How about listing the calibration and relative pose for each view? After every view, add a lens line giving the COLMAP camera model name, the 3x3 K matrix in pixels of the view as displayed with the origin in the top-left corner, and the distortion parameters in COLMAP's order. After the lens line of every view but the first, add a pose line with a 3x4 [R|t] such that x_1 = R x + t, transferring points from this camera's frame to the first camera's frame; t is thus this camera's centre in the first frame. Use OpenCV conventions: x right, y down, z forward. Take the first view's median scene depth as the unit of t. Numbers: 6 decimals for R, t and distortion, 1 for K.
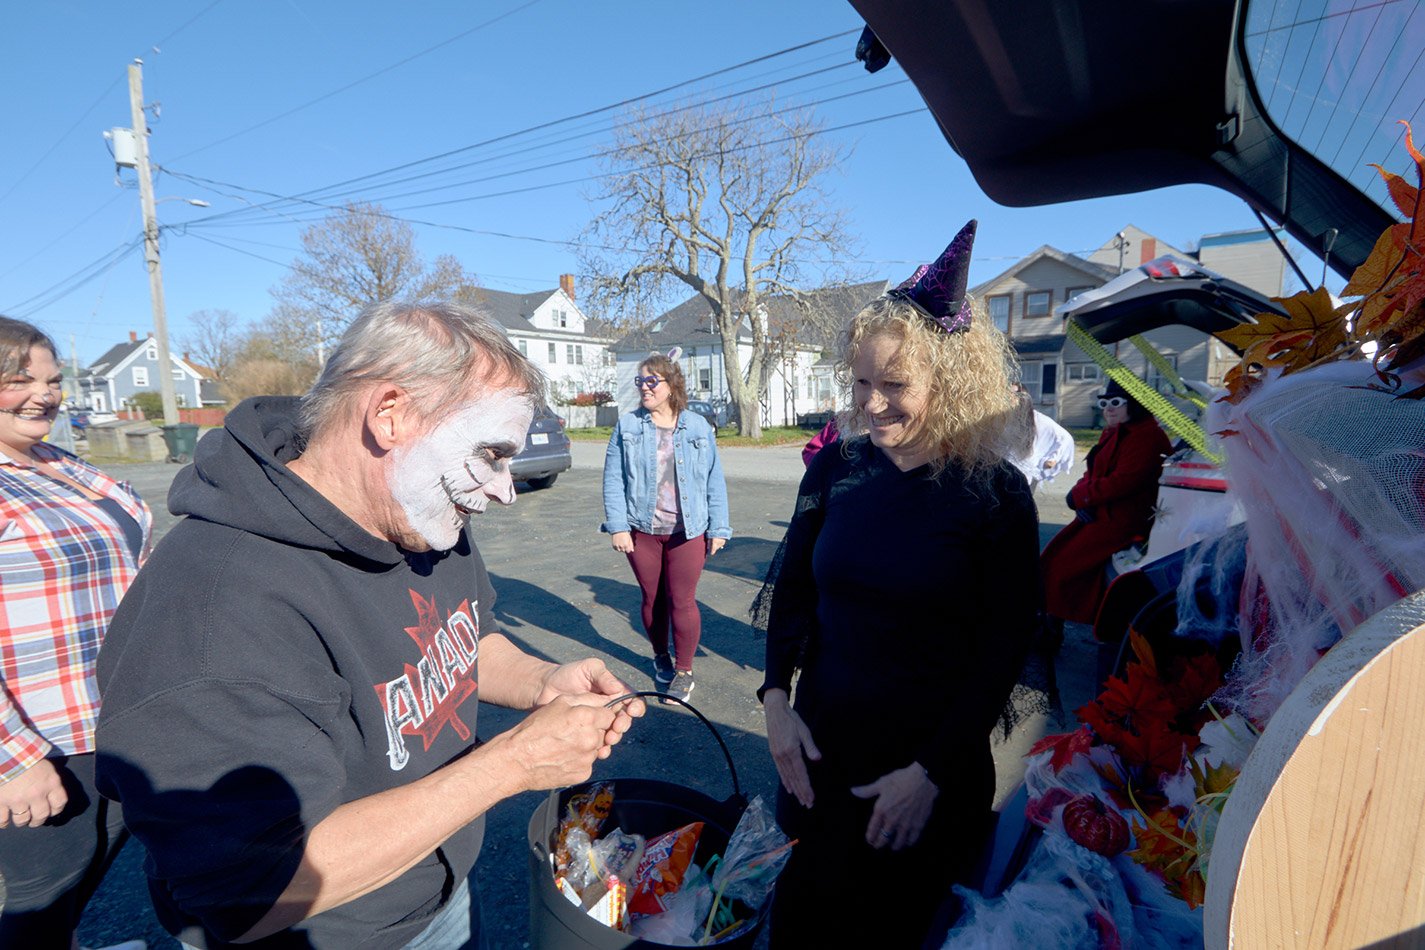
lens RADIAL K [[652.5, 0, 709.3], [0, 652.5, 479.0], [0, 0, 1]] dist [0.000112, -0.000452]
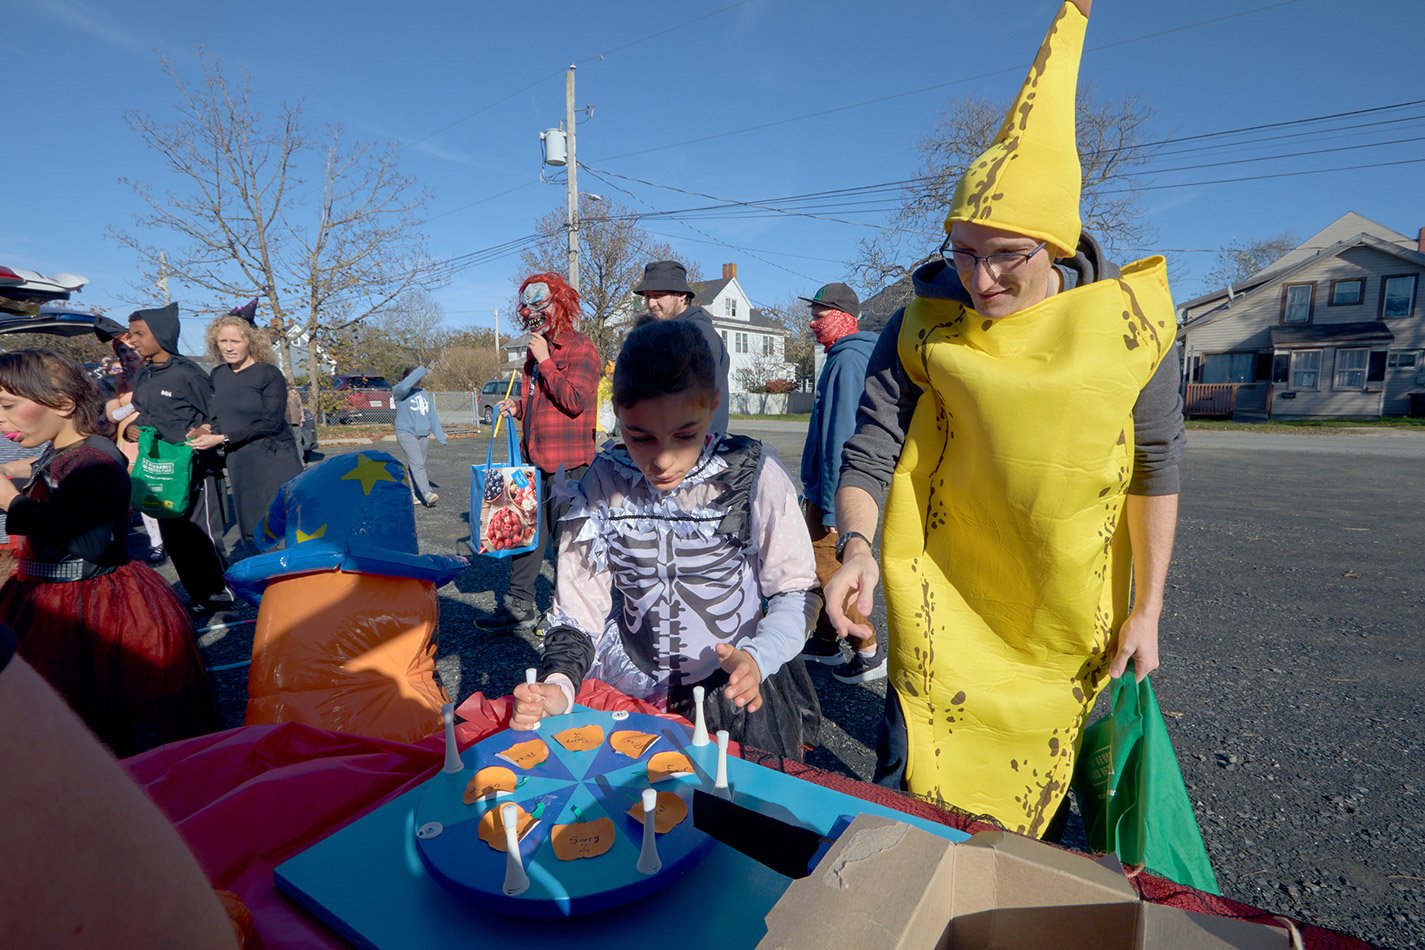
lens RADIAL K [[668.4, 0, 704.5], [0, 668.4, 476.7], [0, 0, 1]] dist [0.000855, -0.001081]
pose [[0.998419, 0.016719, -0.053664, -0.214019], [-0.016489, 0.999853, 0.004727, 0.013396], [0.053736, -0.003834, 0.998548, -0.040296]]
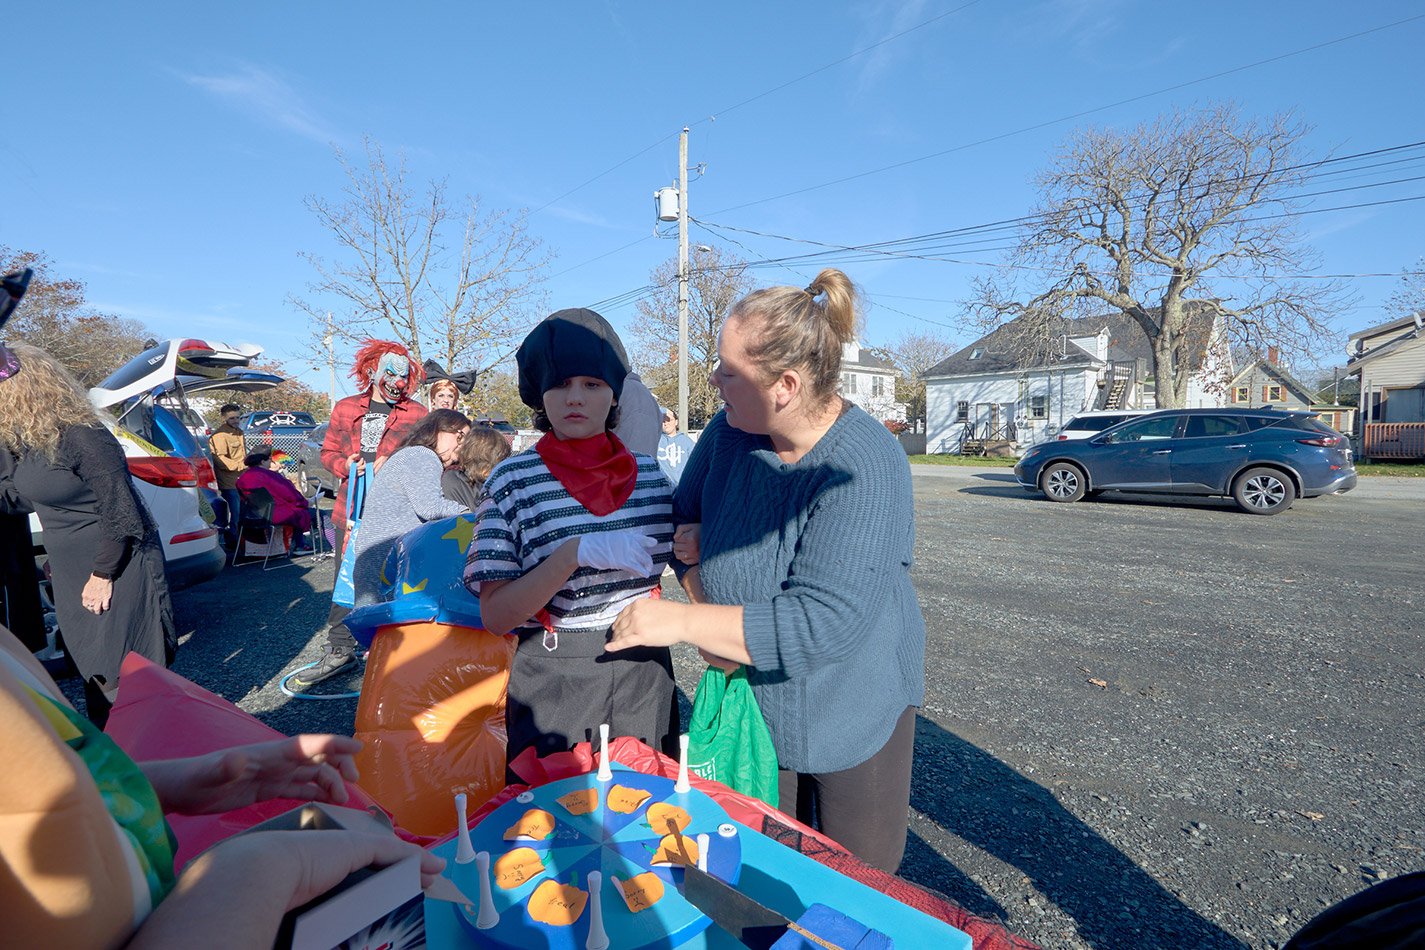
lens RADIAL K [[666.0, 0, 706.6], [0, 666.0, 477.7], [0, 0, 1]] dist [0.005919, -0.000595]
pose [[0.977181, 0.021579, -0.211308, -0.211465], [-0.032649, 0.998263, -0.049038, 0.011925], [0.209882, 0.054818, 0.976189, -0.041654]]
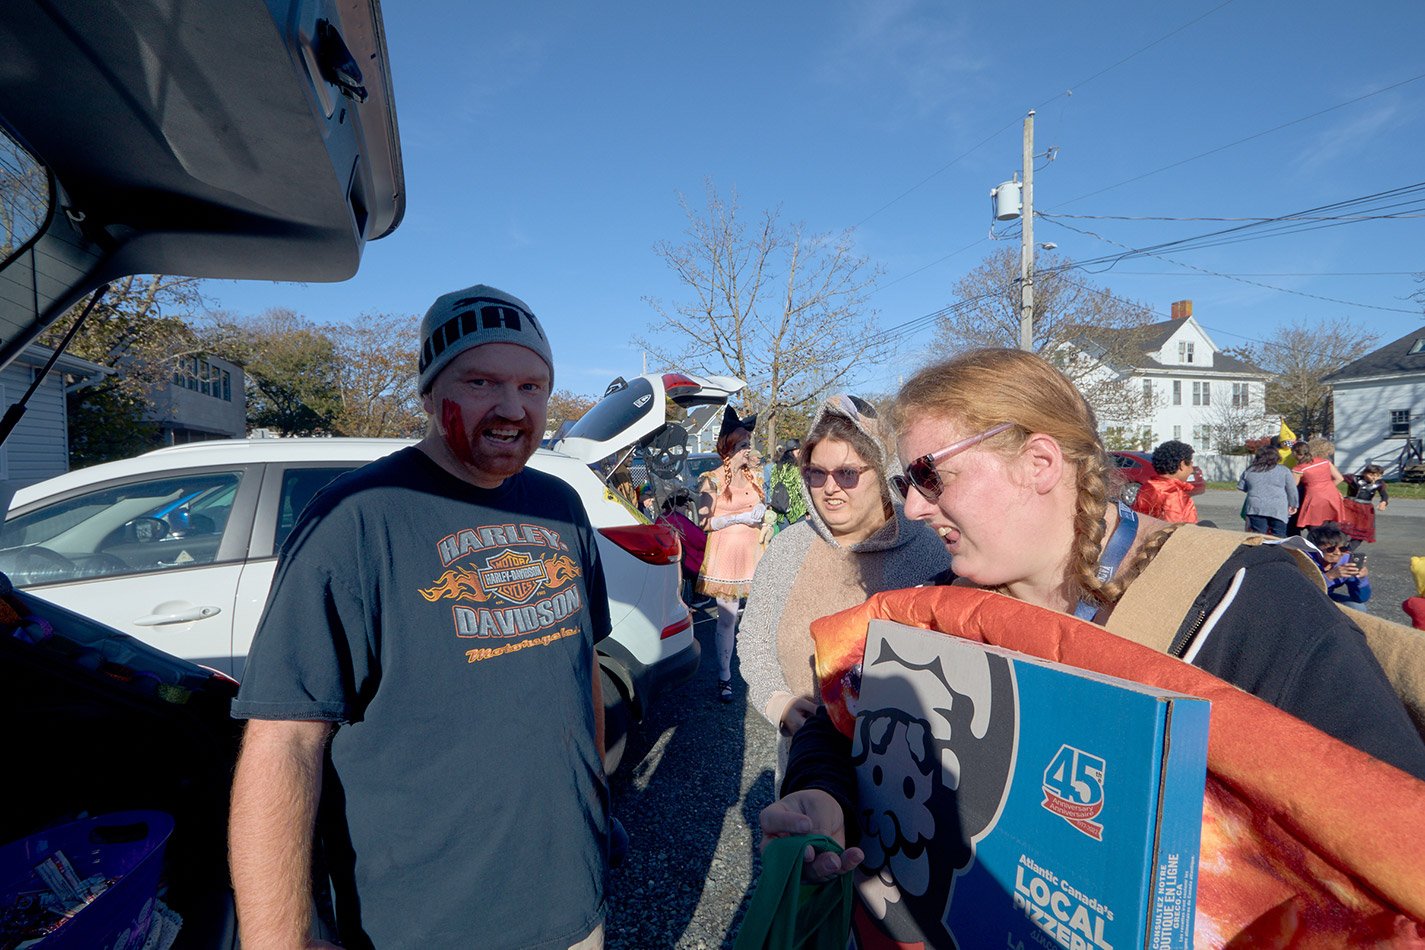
lens RADIAL K [[652.5, 0, 709.3], [0, 652.5, 479.0], [0, 0, 1]] dist [0.000112, -0.000452]
pose [[0.821223, 0.018262, -0.570315, -0.255939], [-0.063403, 0.996219, -0.059397, 0.006464], [0.567074, 0.084938, 0.819276, -0.024436]]
